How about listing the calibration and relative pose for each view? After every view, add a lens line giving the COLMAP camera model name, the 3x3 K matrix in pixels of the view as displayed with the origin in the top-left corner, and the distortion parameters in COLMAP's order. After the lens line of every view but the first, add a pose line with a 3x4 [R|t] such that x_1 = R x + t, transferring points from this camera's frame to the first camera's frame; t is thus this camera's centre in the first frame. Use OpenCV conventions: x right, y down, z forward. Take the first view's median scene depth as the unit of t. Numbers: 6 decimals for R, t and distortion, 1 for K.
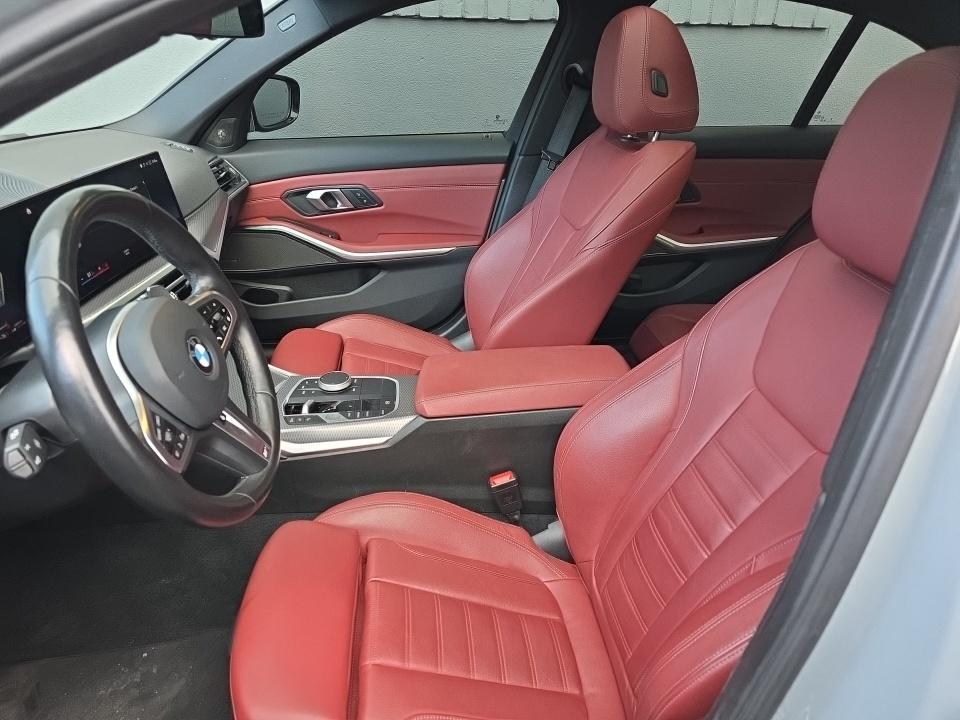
lens RADIAL K [[634.6, 0, 479.0], [0, 634.6, 359.6], [0, 0, 1]] dist [-0.001718, -0.004024]
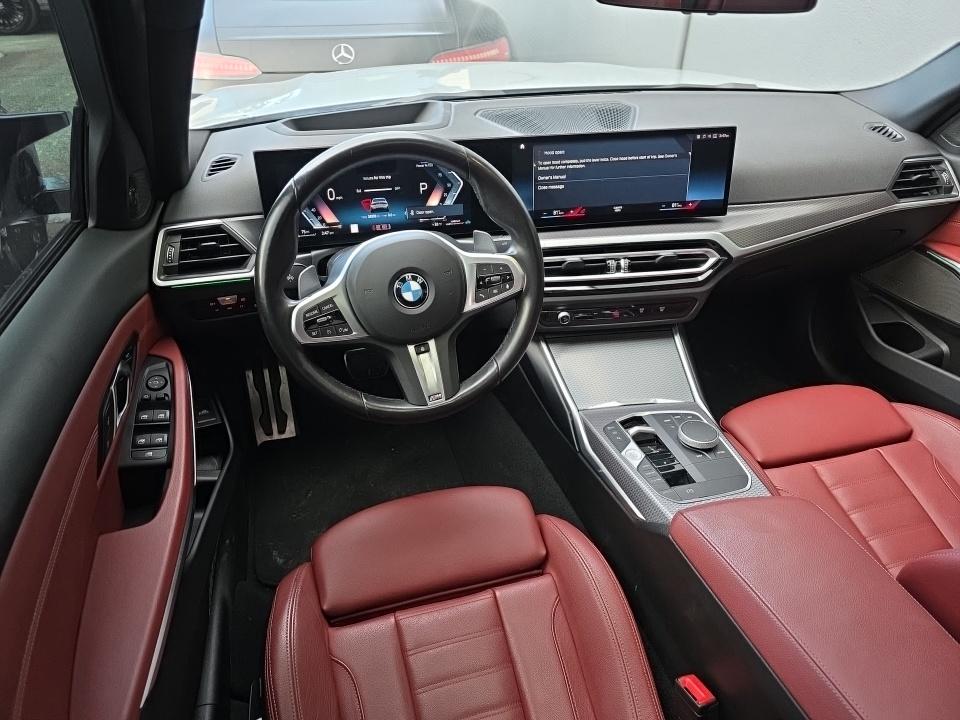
lens RADIAL K [[634.6, 0, 476.1], [0, 634.6, 358.4], [0, 0, 1]] dist [-0.001718, -0.004024]
pose [[0.153758, 0.518433, -0.841181, 0.421390], [-0.442340, 0.797352, 0.410566, -0.292047], [0.883569, 0.308960, 0.351923, 0.475038]]
